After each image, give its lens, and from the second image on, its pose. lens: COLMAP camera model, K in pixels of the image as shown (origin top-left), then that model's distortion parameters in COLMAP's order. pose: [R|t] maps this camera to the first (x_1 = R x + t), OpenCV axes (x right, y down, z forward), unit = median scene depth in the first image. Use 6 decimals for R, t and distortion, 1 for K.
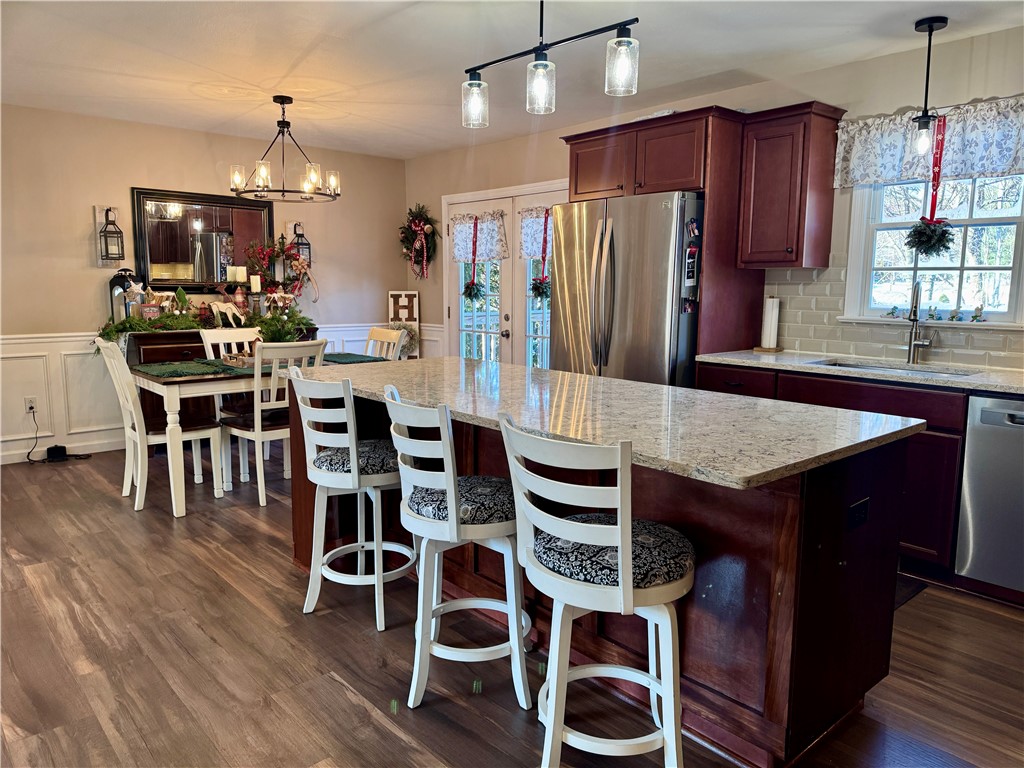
lens RADIAL K [[714.1, 0, 512.2], [0, 714.1, 376.9], [0, 0, 1]] dist [0.036502, -0.054727]
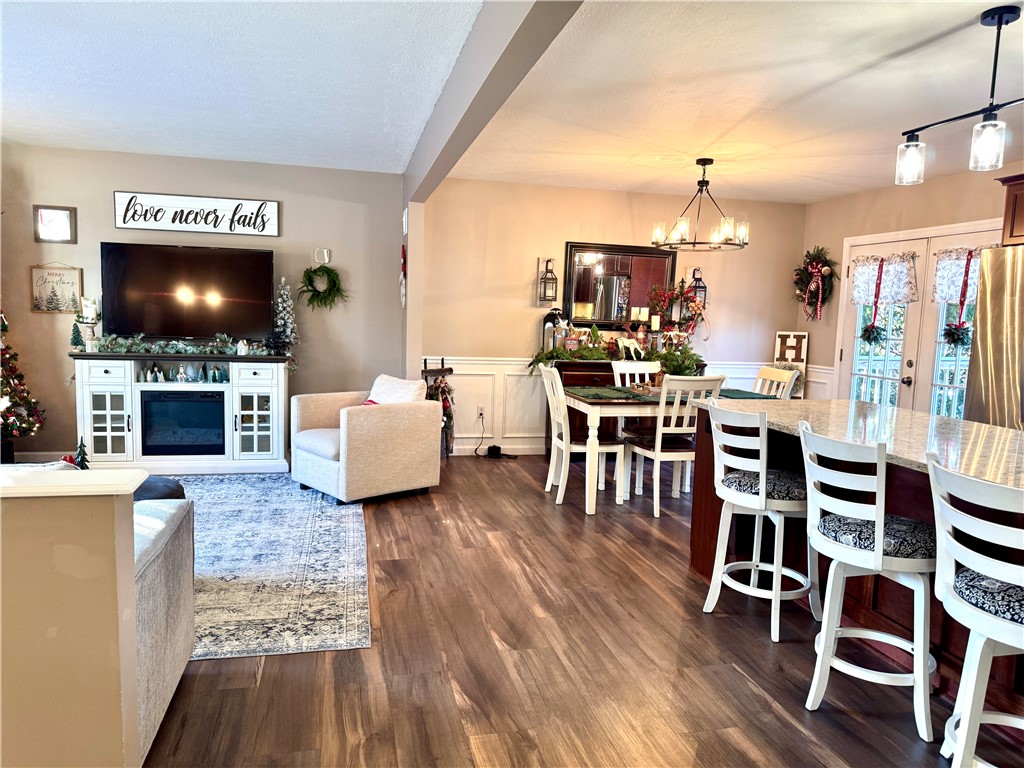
lens RADIAL K [[714.1, 0, 500.9], [0, 714.1, 387.5], [0, 0, 1]] dist [0.036502, -0.054727]
pose [[0.874614, 0.069548, -0.479805, -0.034910], [-0.085603, 0.996261, -0.011632, 0.008683], [0.477202, 0.051246, 0.877298, -0.140267]]
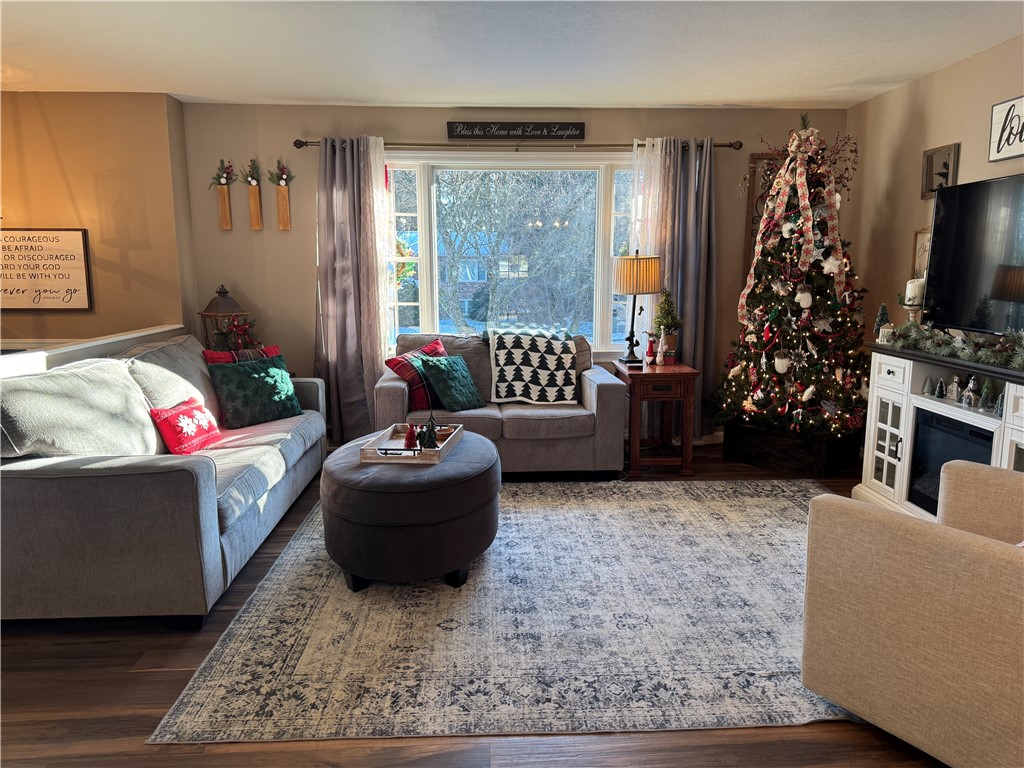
lens RADIAL K [[714.1, 0, 505.7], [0, 714.1, 387.1], [0, 0, 1]] dist [0.036502, -0.054727]
pose [[-0.613226, 0.116710, -0.781238, -0.312651], [-0.112412, 0.966064, 0.232558, -0.154161], [0.781868, 0.230431, -0.579296, 1.106405]]
